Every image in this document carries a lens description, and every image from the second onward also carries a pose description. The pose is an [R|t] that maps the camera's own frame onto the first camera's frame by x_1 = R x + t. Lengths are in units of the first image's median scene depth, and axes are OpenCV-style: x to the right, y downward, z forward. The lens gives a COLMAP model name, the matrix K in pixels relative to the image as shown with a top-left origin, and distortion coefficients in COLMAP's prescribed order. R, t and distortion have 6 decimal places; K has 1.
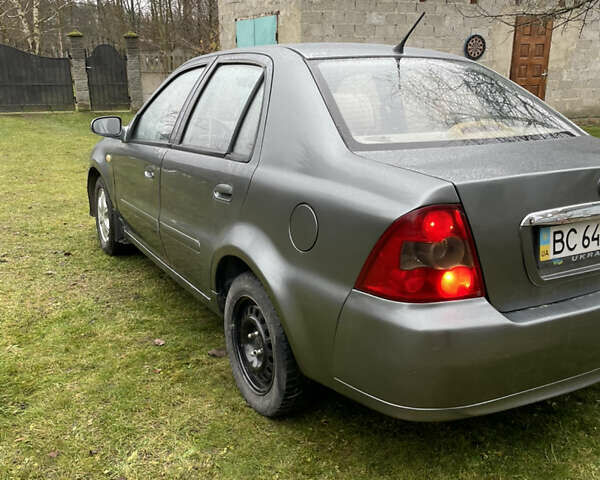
lens RADIAL K [[590.3, 0, 303.9], [0, 590.3, 239.7], [0, 0, 1]] dist [0.111897, -0.169619]
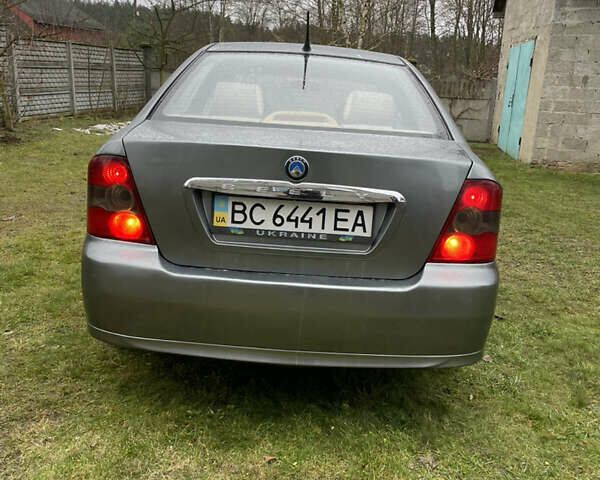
lens RADIAL K [[590.3, 0, 303.9], [0, 590.3, 239.7], [0, 0, 1]] dist [0.111897, -0.169619]
pose [[0.866954, 0.169383, -0.468722, 1.024483], [-0.190524, 0.981680, 0.002356, 0.026463], [0.460534, 0.087261, 0.883342, 0.117830]]
